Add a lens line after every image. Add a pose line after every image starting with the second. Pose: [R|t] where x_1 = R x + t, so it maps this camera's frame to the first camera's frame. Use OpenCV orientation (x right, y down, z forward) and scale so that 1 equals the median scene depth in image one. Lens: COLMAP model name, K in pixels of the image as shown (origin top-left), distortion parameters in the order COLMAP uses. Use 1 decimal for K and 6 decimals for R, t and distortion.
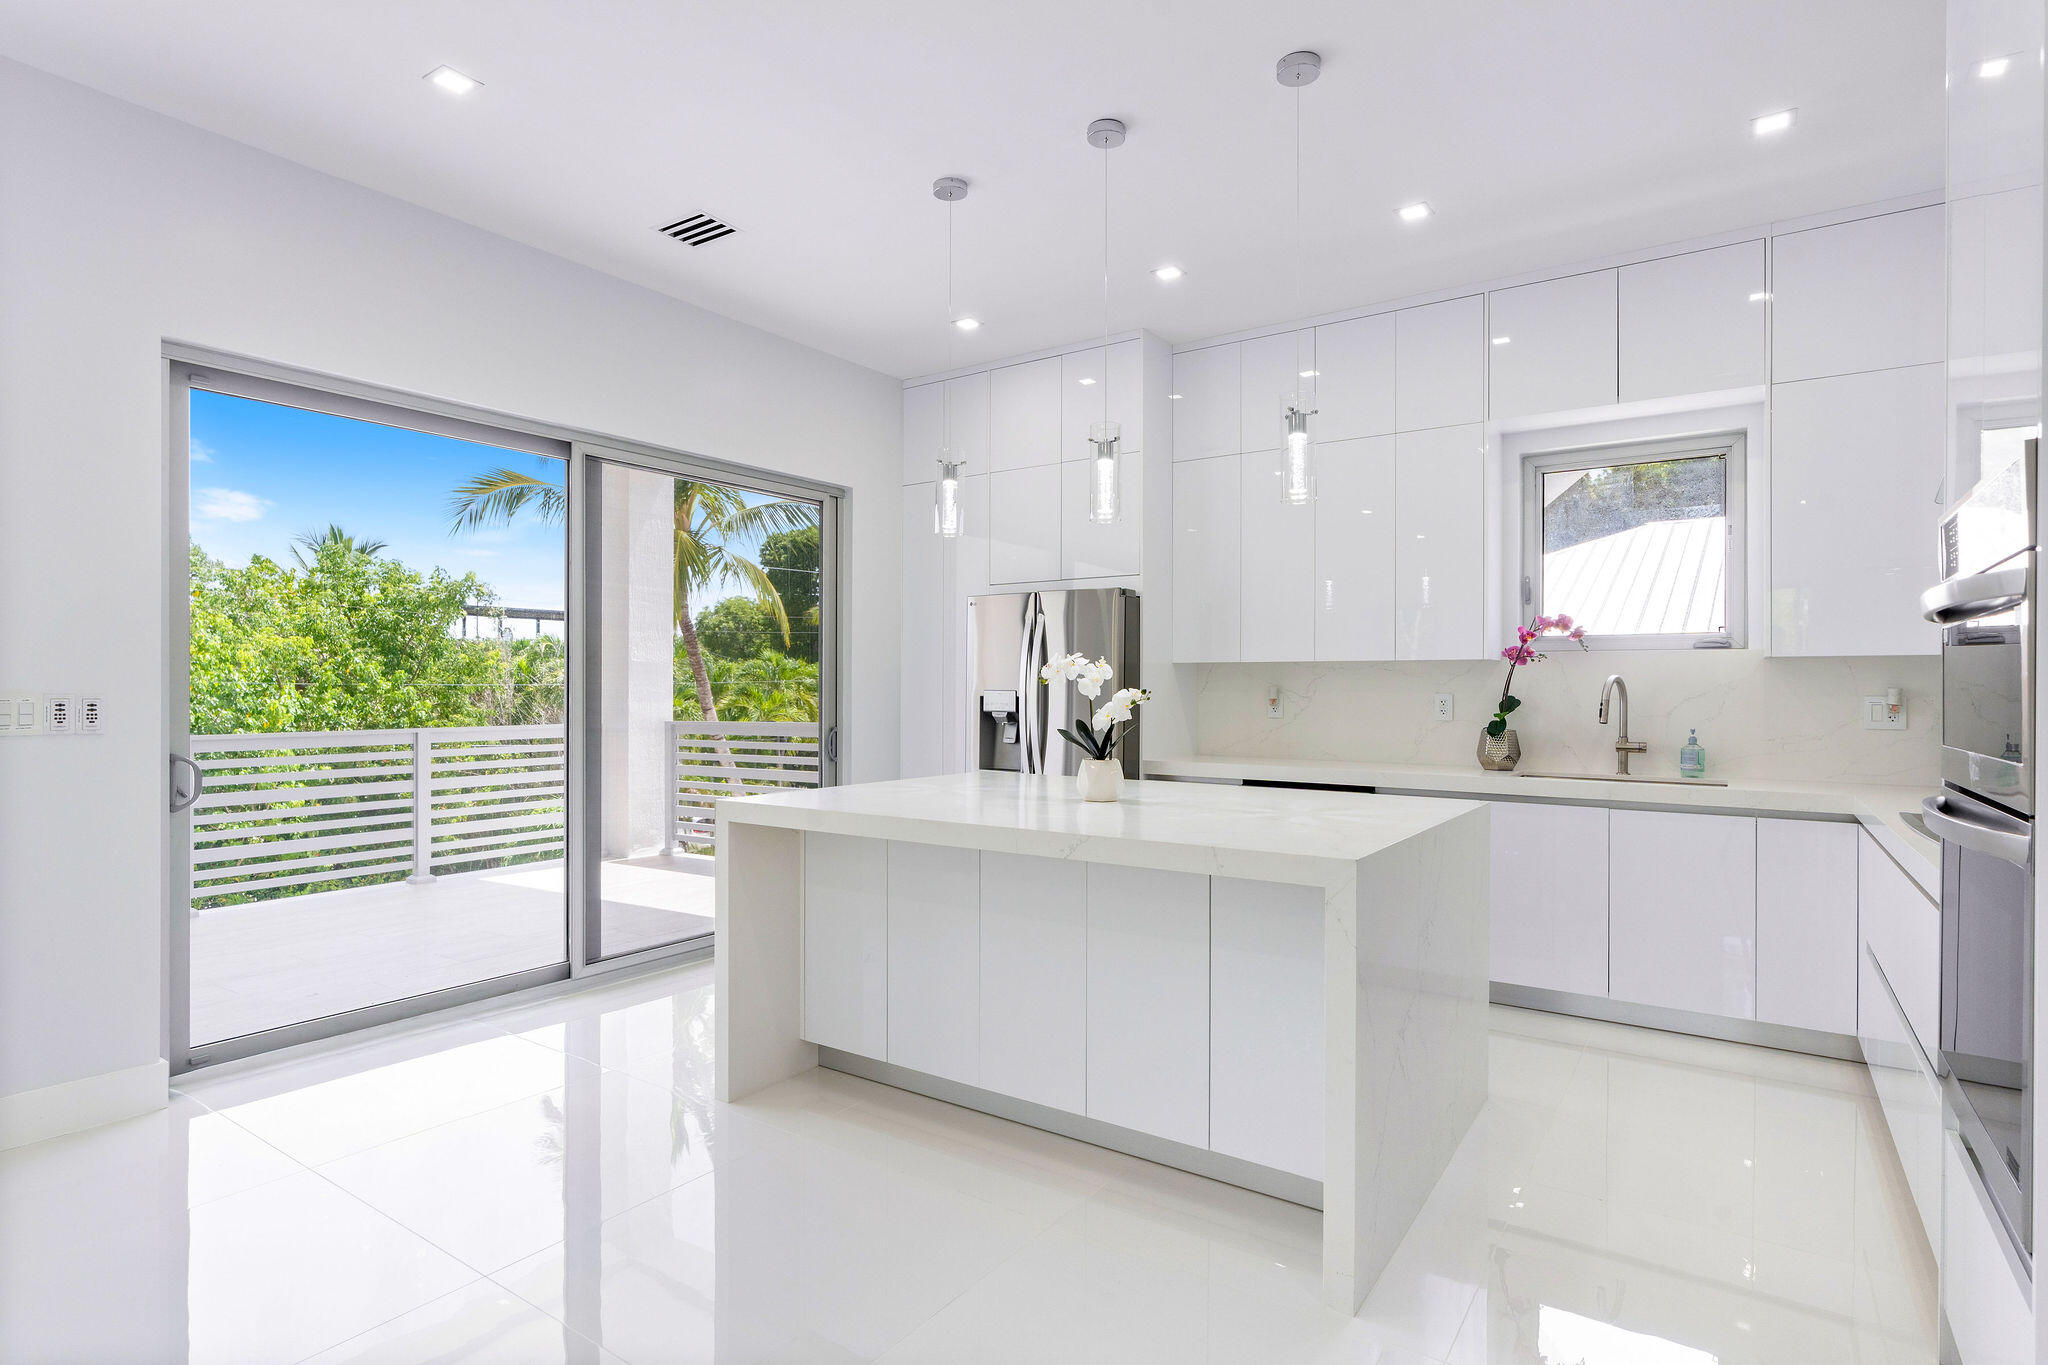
lens RADIAL K [[1035.1, 0, 1024.0], [0, 1035.1, 682.5], [0, 0, 1]] dist [-0.005268, -0.000369]
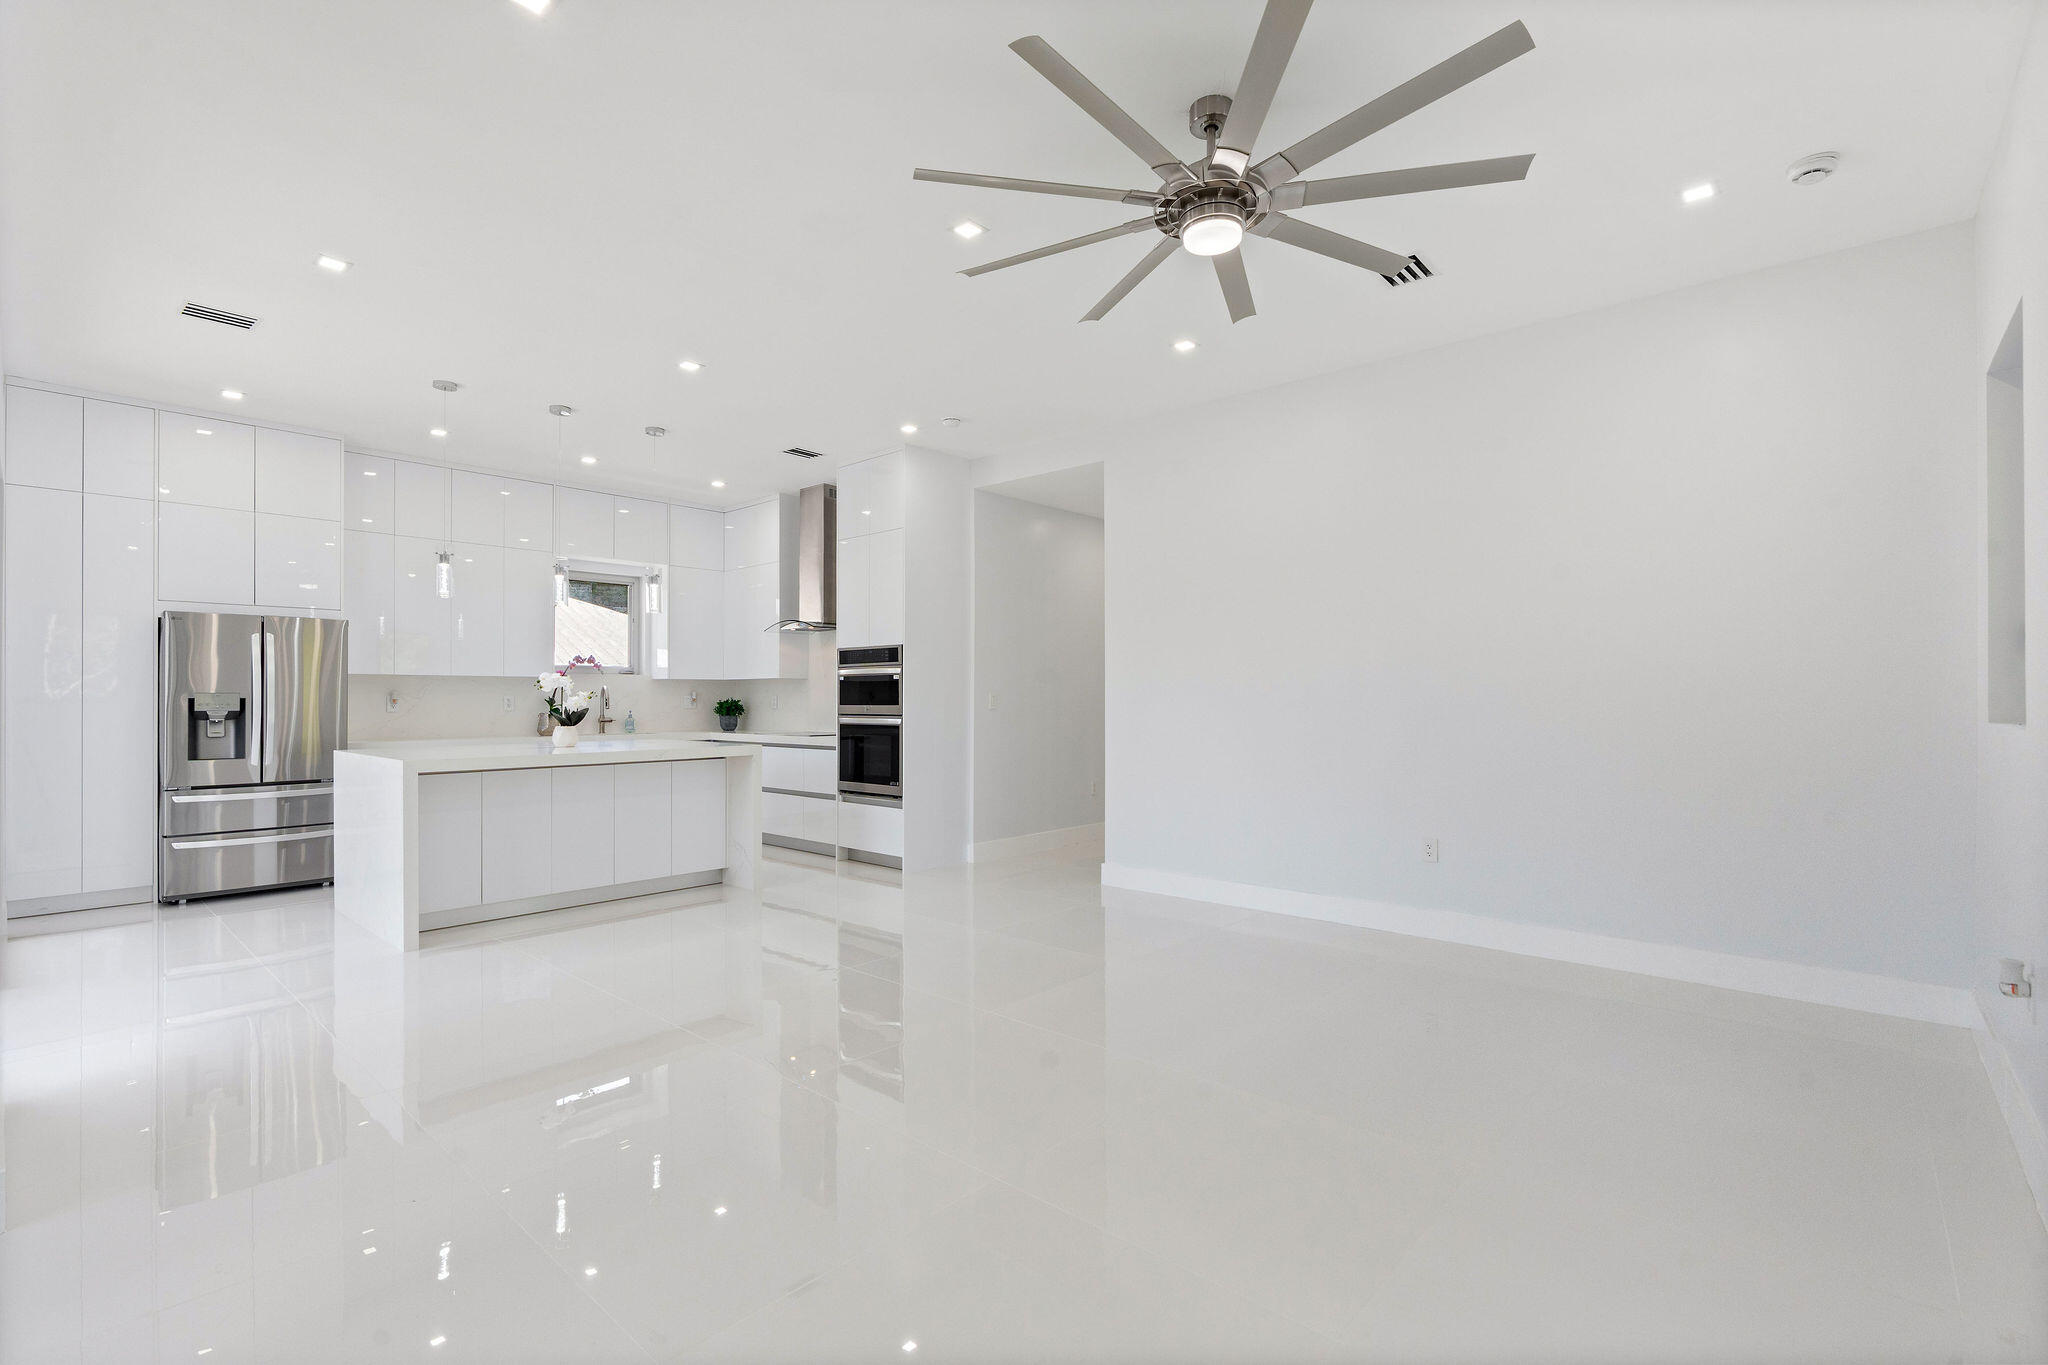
lens RADIAL K [[917.4, 0, 1015.7], [0, 917.4, 686.9], [0, 0, 1]] dist [-0.003397, 0.000376]
pose [[0.135669, 0.007388, 0.990727, -1.116042], [-0.002084, 0.999972, -0.007172, 0.006540], [-0.990752, -0.001092, 0.135681, -0.076032]]
